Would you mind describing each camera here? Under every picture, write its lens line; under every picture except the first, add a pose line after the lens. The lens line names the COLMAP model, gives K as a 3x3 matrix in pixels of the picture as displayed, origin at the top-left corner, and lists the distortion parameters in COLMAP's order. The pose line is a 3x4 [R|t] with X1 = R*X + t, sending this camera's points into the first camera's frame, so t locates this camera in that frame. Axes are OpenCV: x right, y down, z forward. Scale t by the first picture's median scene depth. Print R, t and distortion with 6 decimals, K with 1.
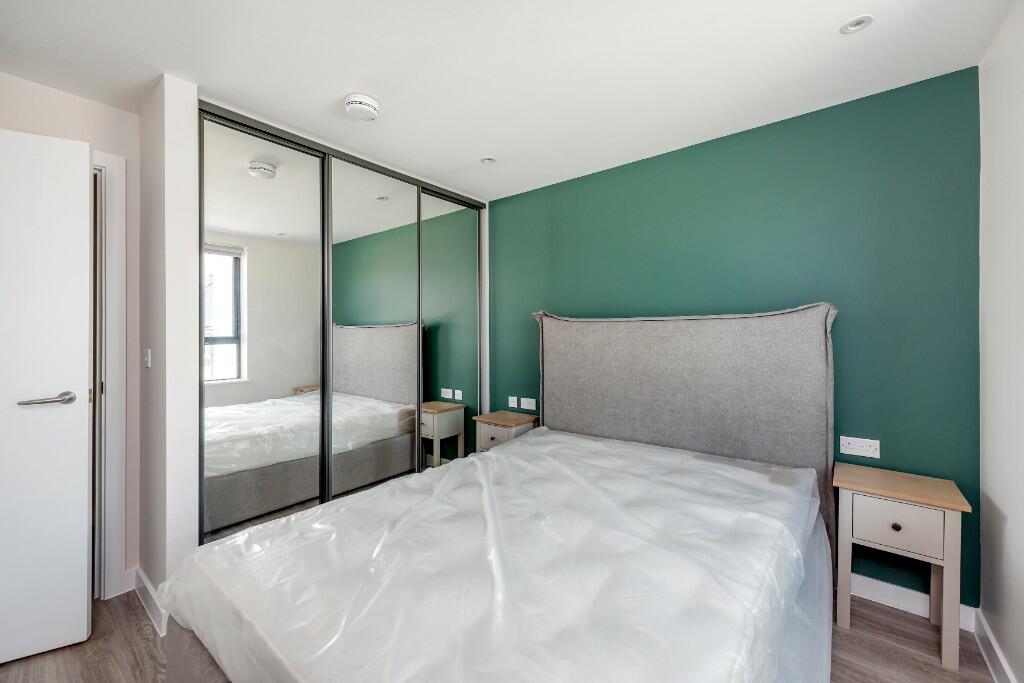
lens RADIAL K [[408.3, 0, 523.0], [0, 408.3, 331.2], [0, 0, 1]] dist [0.001161, 0.000144]
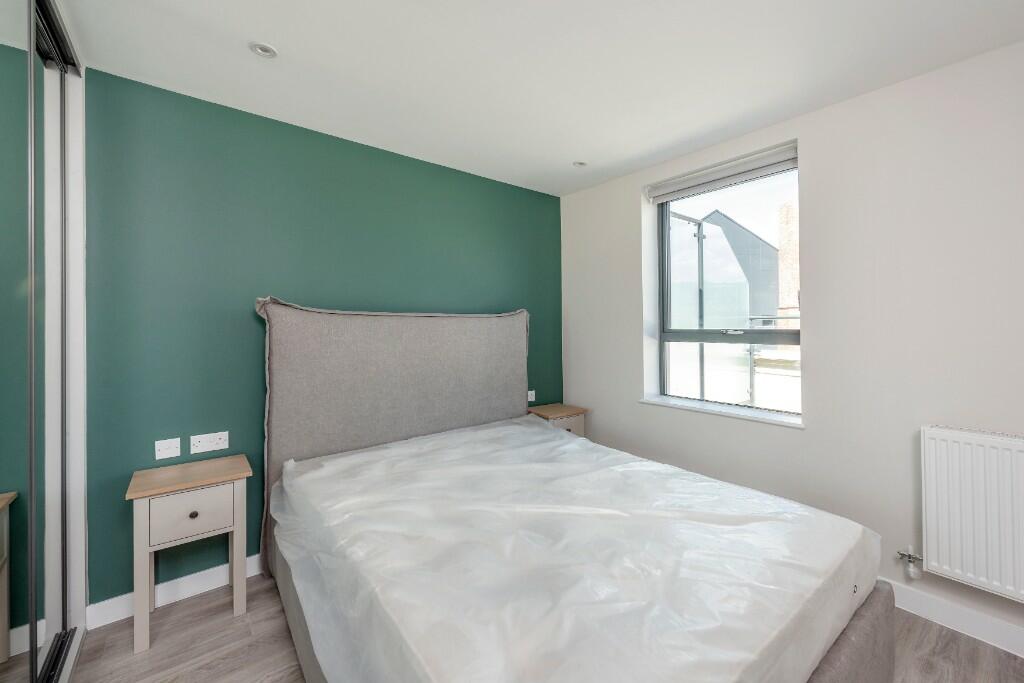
lens RADIAL K [[408.3, 0, 523.0], [0, 408.3, 331.2], [0, 0, 1]] dist [0.001161, 0.000144]
pose [[0.214688, -0.000838, 0.976682, -0.534005], [-0.001183, 0.999999, 0.001119, 0.007893], [-0.976682, -0.001396, 0.214686, 0.435293]]
